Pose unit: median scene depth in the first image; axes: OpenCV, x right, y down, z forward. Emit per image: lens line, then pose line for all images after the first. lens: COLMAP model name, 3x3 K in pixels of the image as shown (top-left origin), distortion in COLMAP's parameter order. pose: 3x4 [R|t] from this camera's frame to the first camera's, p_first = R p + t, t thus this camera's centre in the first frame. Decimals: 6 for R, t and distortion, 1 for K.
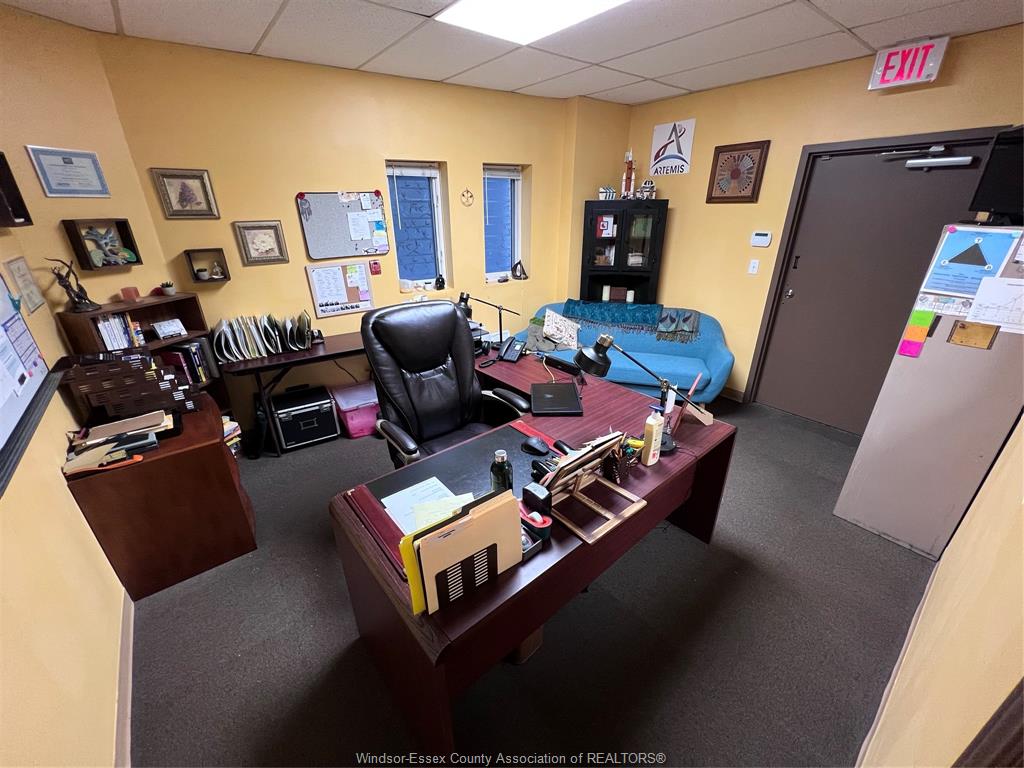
lens RADIAL K [[411.3, 0, 511.3], [0, 411.3, 386.0], [0, 0, 1]] dist [-0.002682, 0.000150]
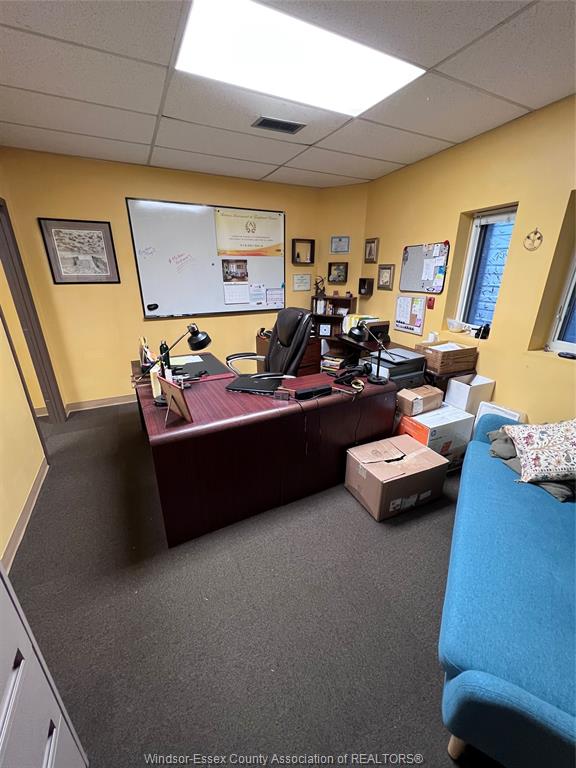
lens RADIAL K [[308.5, 0, 288.0], [0, 308.5, 384.4], [0, 0, 1]] dist [-0.002682, 0.000150]
pose [[-0.207433, 0.345428, -0.915233, 0.746367], [-0.403326, 0.822164, 0.401714, -0.307393], [0.891235, 0.452466, -0.031224, 0.809832]]
